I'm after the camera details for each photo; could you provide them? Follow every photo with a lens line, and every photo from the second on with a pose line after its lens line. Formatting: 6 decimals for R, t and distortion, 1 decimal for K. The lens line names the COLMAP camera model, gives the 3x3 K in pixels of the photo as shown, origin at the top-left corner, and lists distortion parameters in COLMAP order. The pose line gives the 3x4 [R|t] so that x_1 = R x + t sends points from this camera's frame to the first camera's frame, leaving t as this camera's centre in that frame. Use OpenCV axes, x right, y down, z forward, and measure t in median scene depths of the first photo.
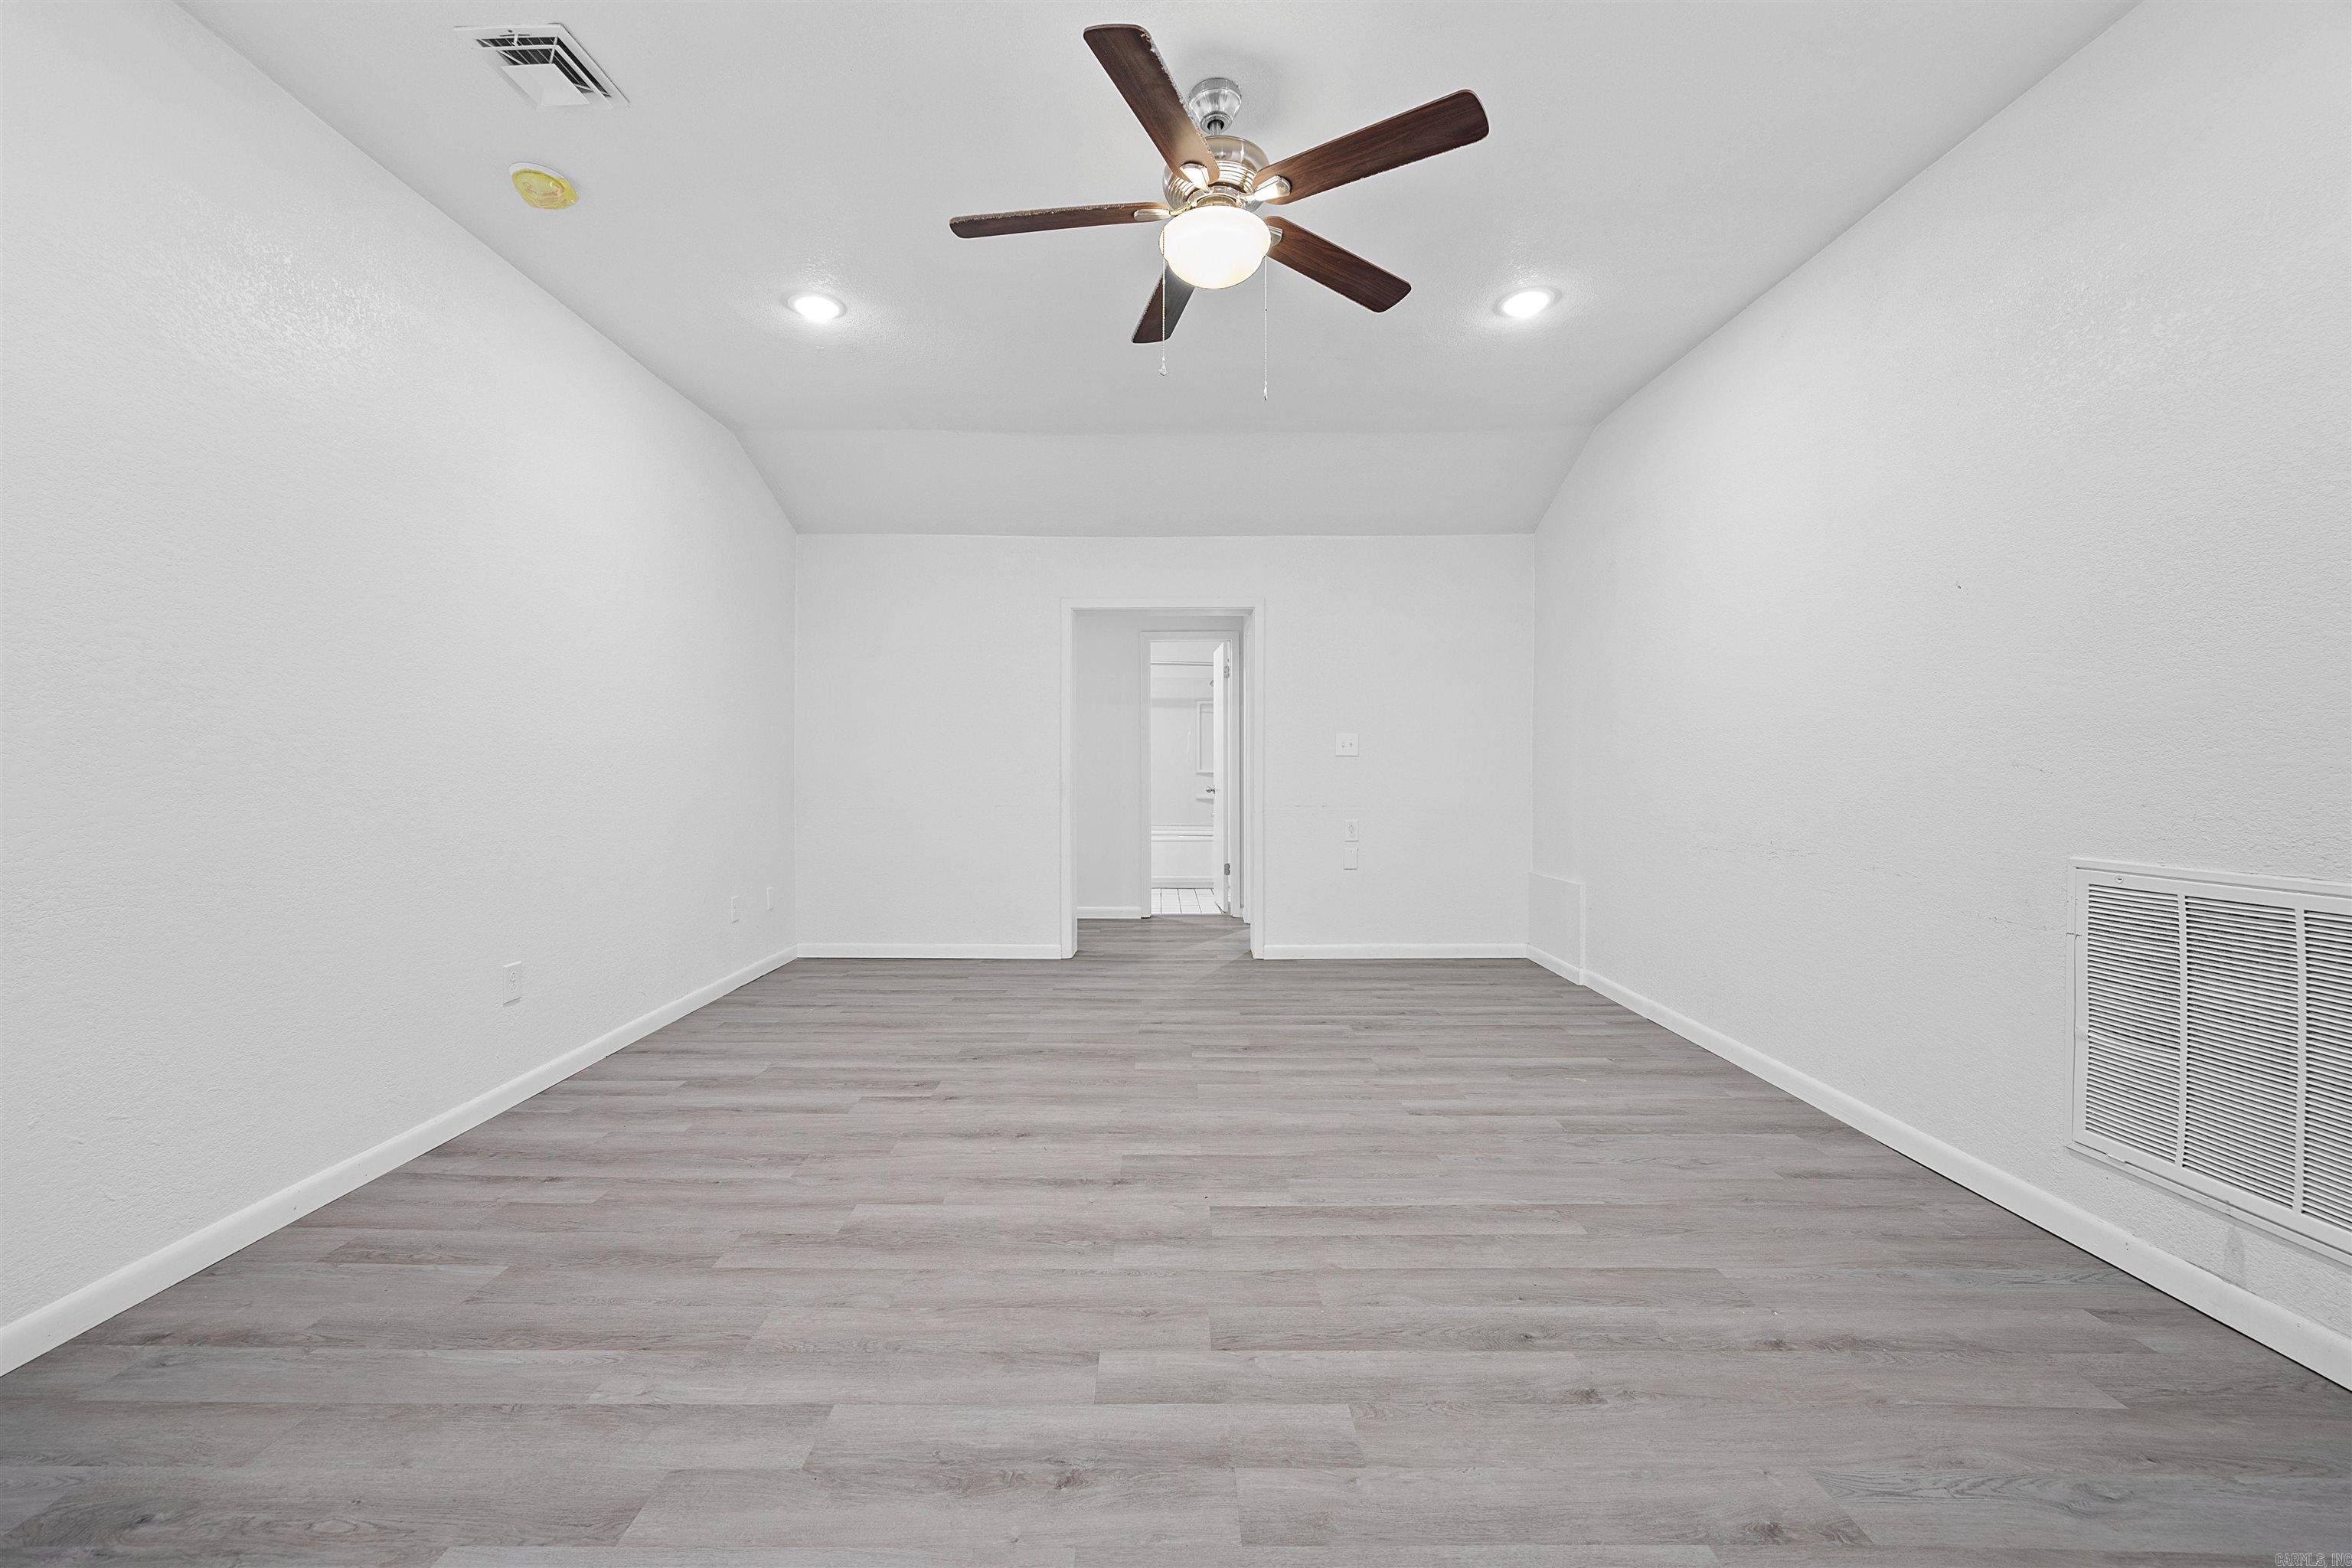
lens RADIAL K [[928.6, 0, 1164.3], [0, 928.6, 775.7], [0, 0, 1]] dist [-0.007698, 0.003841]
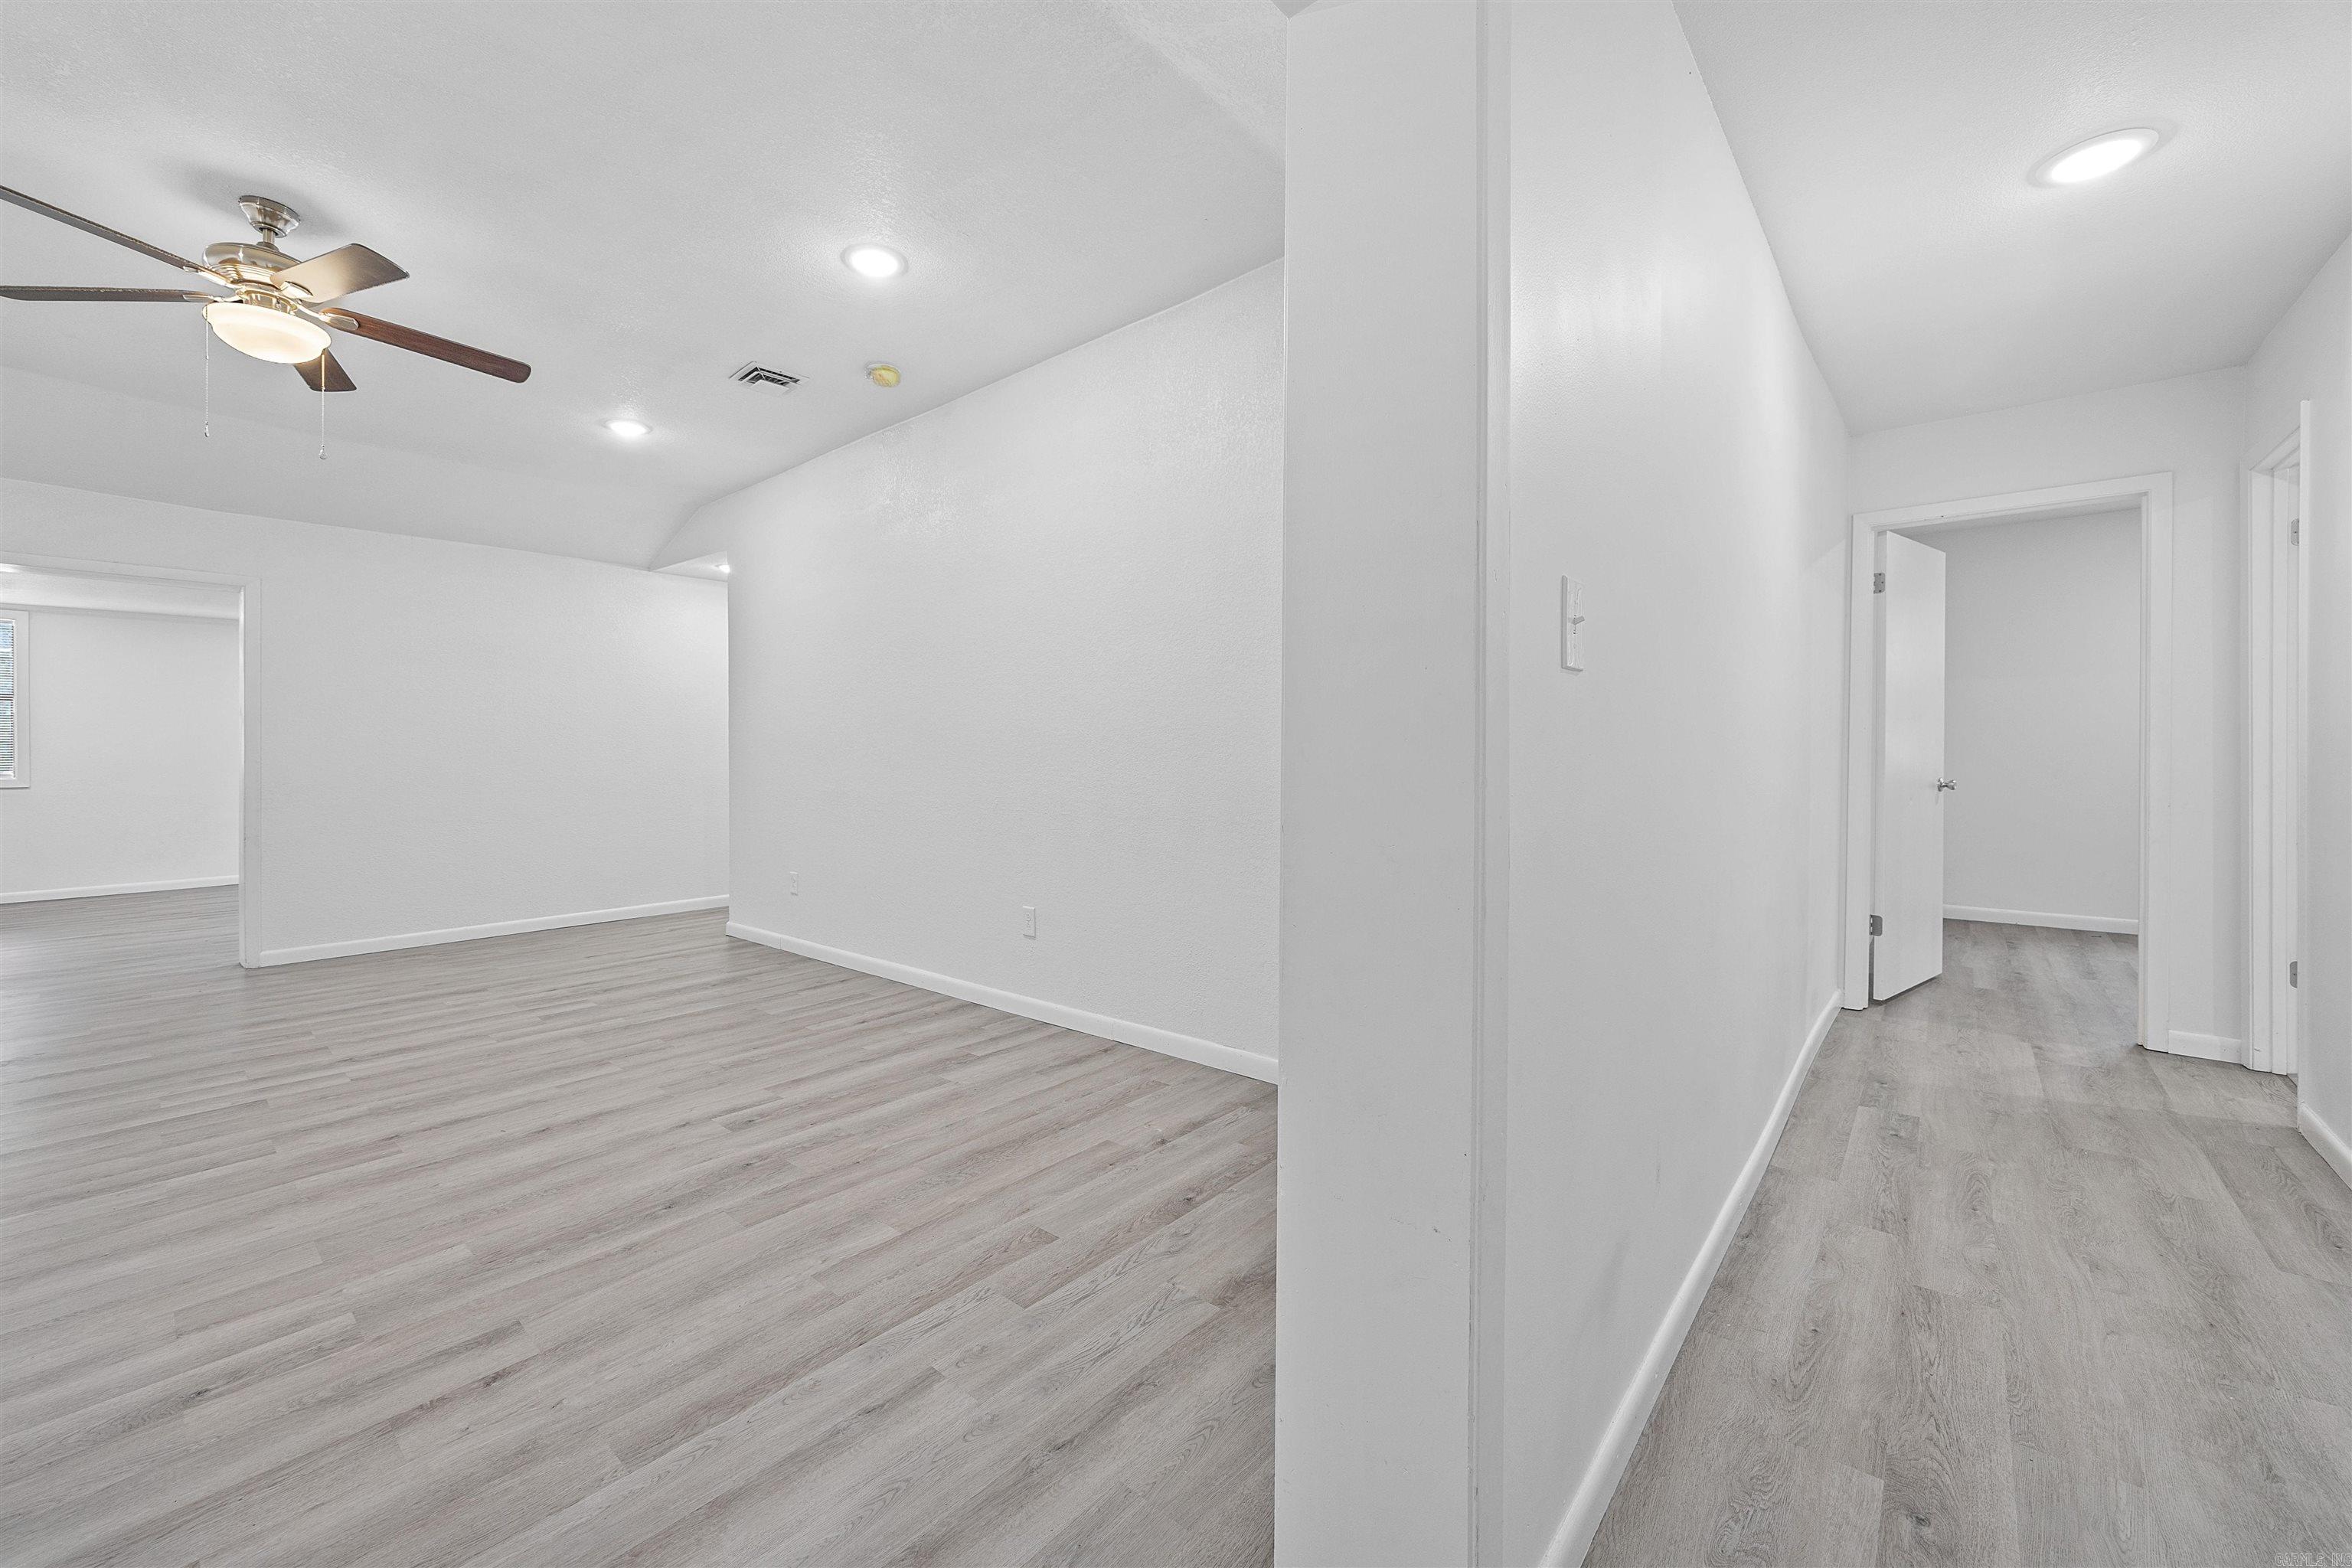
lens RADIAL K [[918.5, 0, 1146.8], [0, 918.5, 743.7], [0, 0, 1]] dist [-0.011149, 0.003897]
pose [[-0.663079, -0.001777, -0.748547, 0.161582], [-0.001585, 0.999998, -0.000970, -0.023762], [0.748548, 0.000543, -0.663081, 2.302962]]
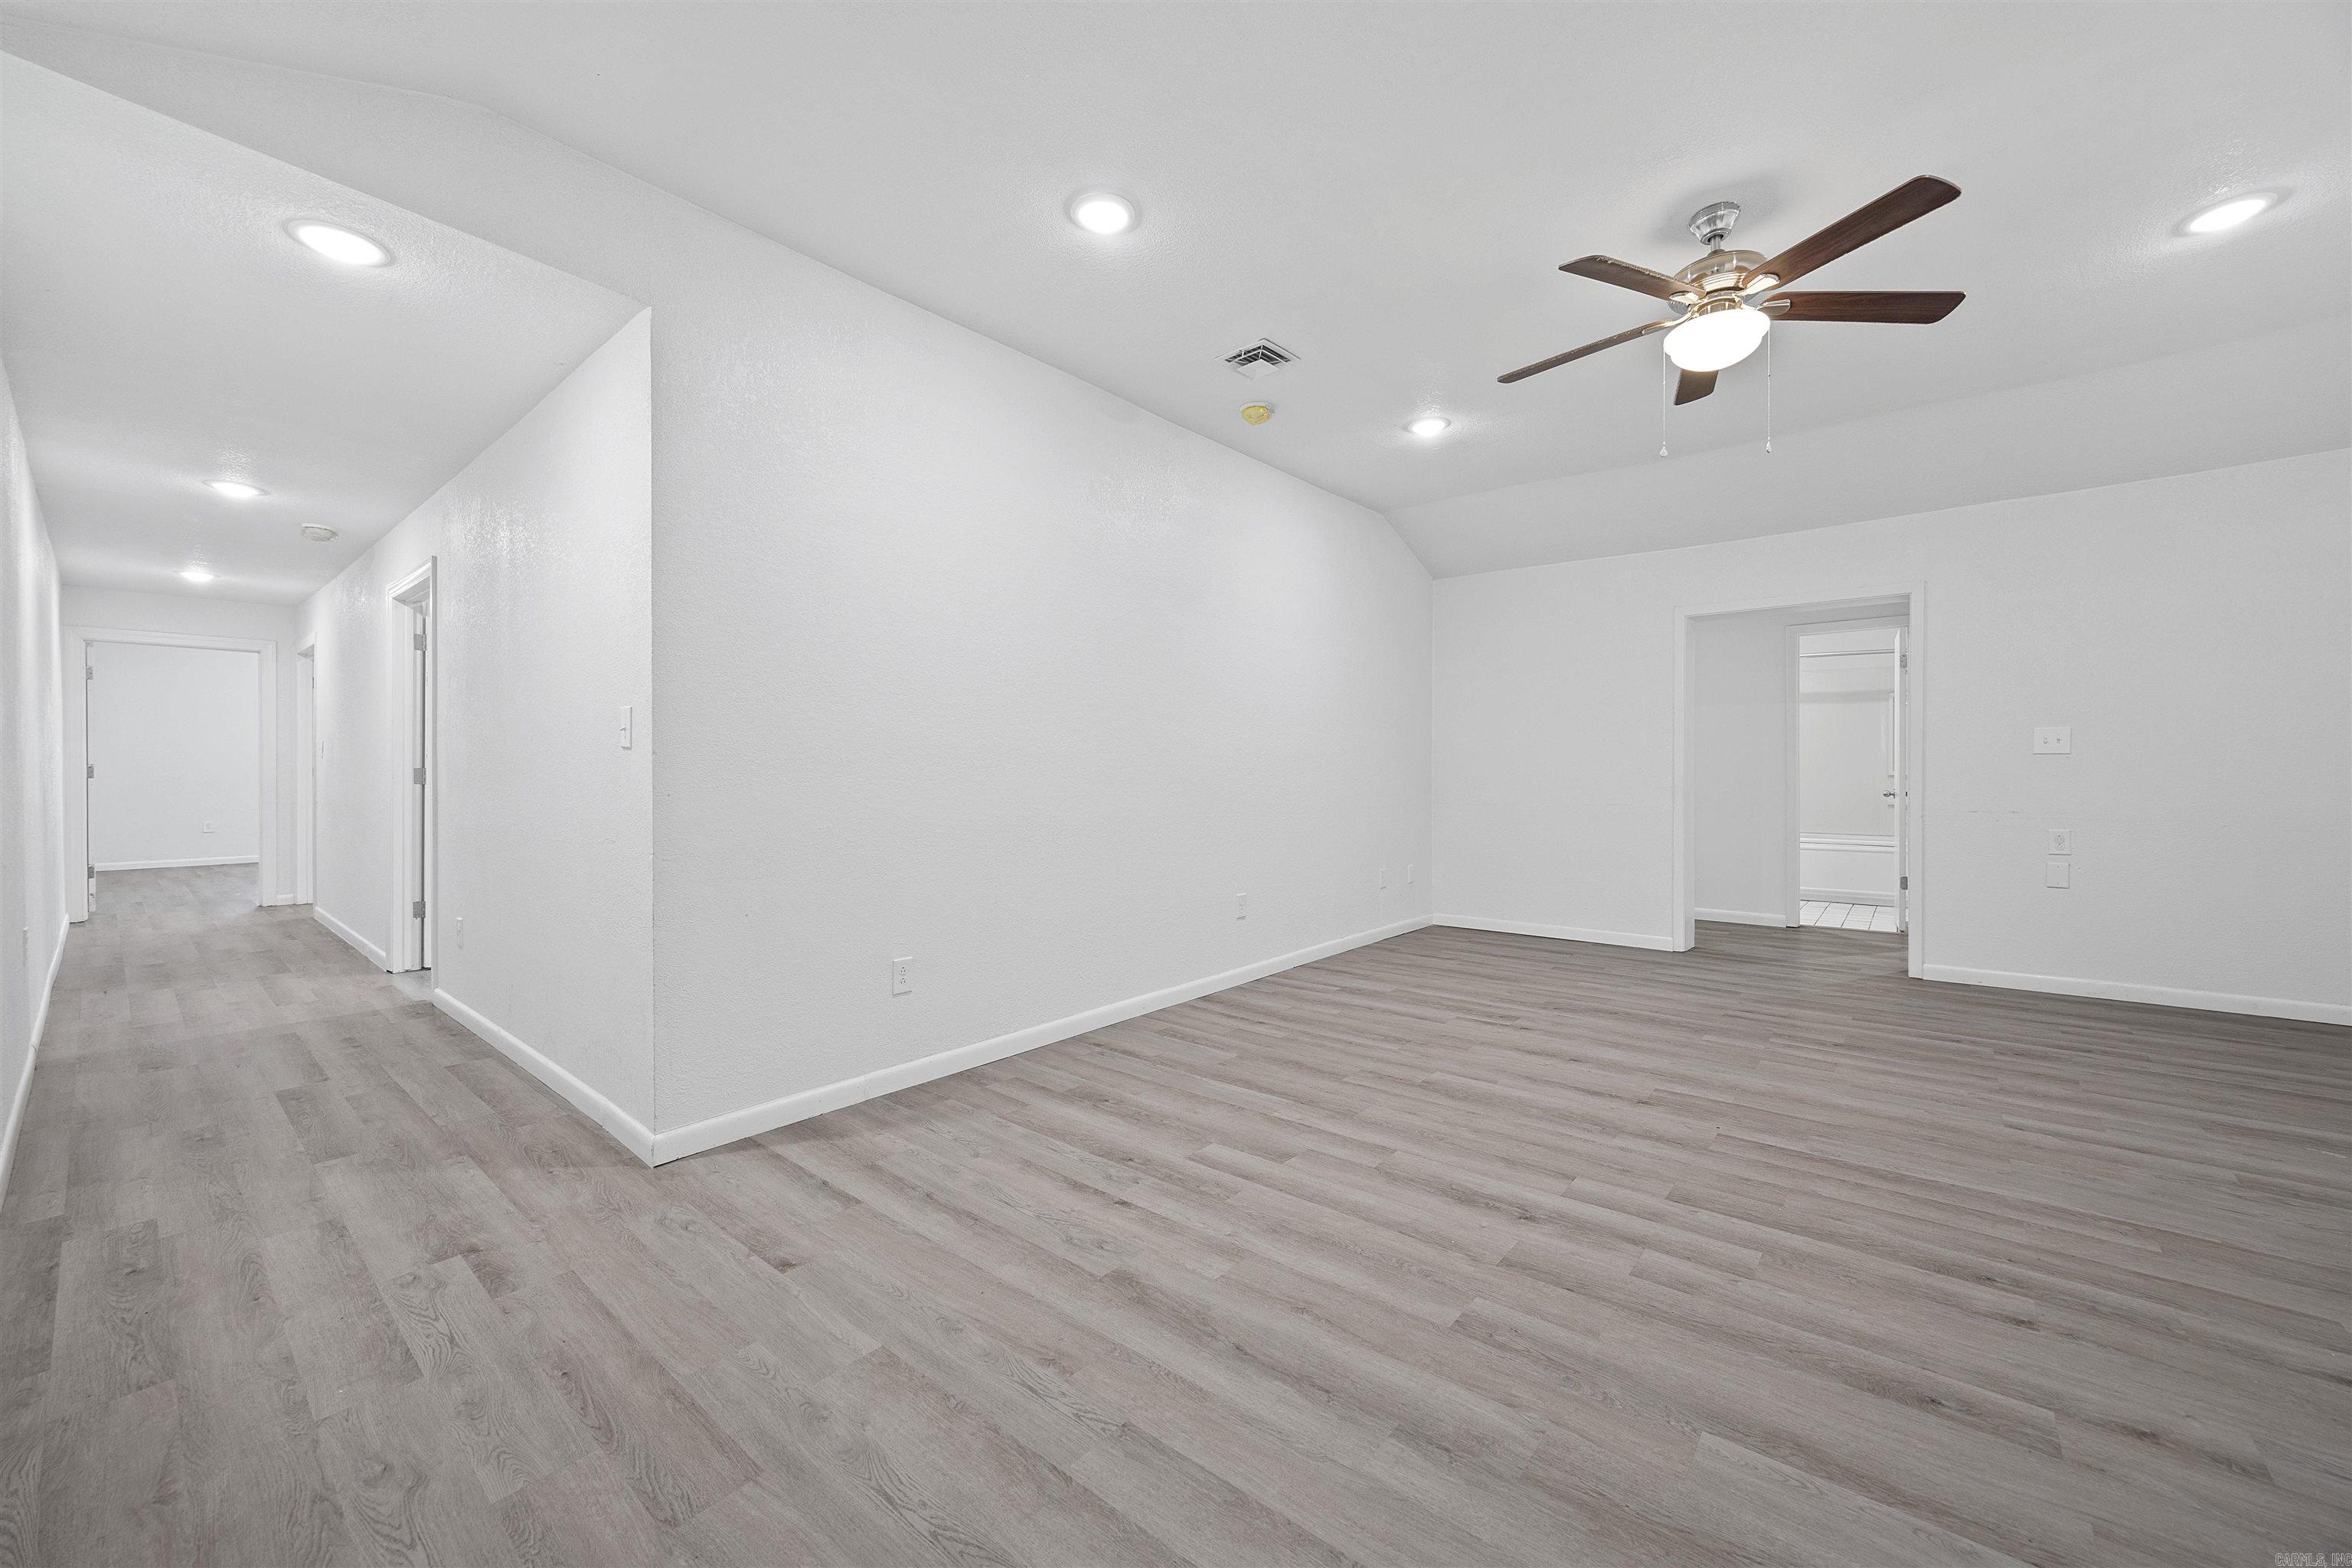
lens RADIAL K [[928.6, 0, 1164.3], [0, 928.6, 775.7], [0, 0, 1]] dist [-0.007698, 0.003841]
pose [[0.765433, 0.001389, -0.643514, 0.248702], [-0.003426, 0.999992, -0.001917, 0.007443], [0.643506, 0.003672, 0.765432, -0.345301]]
